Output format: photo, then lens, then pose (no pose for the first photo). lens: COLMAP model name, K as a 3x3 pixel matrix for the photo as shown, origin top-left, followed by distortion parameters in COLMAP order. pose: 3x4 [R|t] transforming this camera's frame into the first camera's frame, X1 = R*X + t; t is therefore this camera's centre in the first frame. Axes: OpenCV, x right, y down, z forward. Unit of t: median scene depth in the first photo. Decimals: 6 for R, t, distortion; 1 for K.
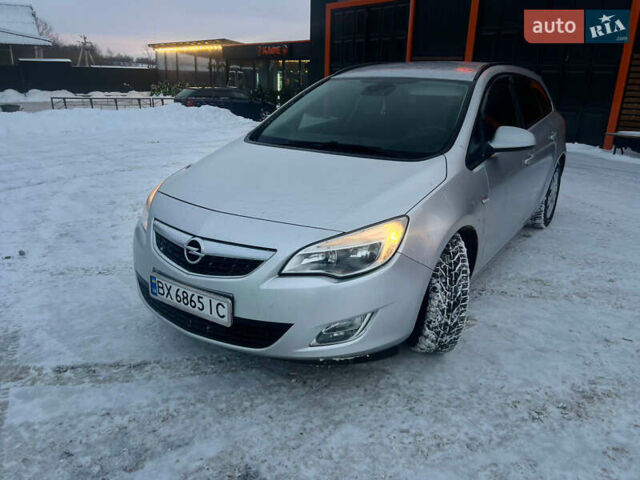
lens RADIAL K [[493.5, 0, 315.1], [0, 493.5, 238.7], [0, 0, 1]] dist [0.057257, -0.054268]
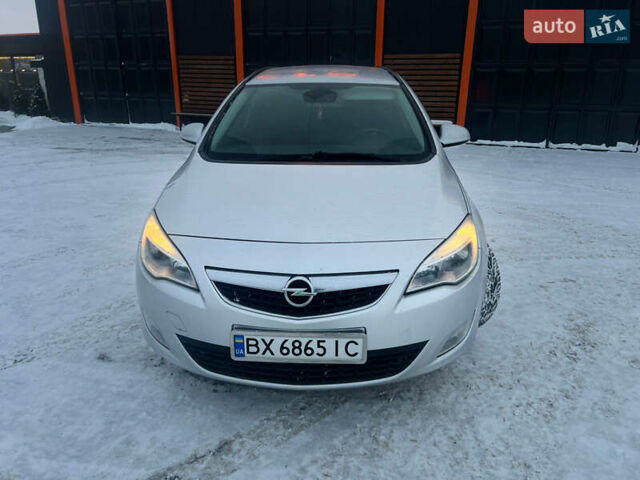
lens RADIAL K [[493.5, 0, 318.3], [0, 493.5, 236.7], [0, 0, 1]] dist [0.057257, -0.054268]
pose [[0.845848, -0.180030, 0.502126, -0.634982], [0.178666, 0.982571, 0.051317, -0.110020], [-0.502613, 0.046306, 0.863270, 0.226434]]
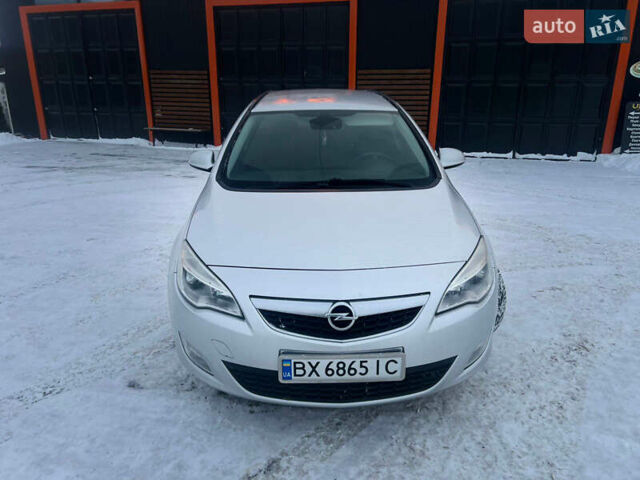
lens RADIAL K [[493.5, 0, 323.9], [0, 493.5, 241.1], [0, 0, 1]] dist [0.057257, -0.054268]
pose [[0.795217, -0.202398, 0.571546, -0.778415], [0.204425, 0.976946, 0.061535, -0.180586], [-0.570825, 0.067905, 0.818259, 0.240593]]
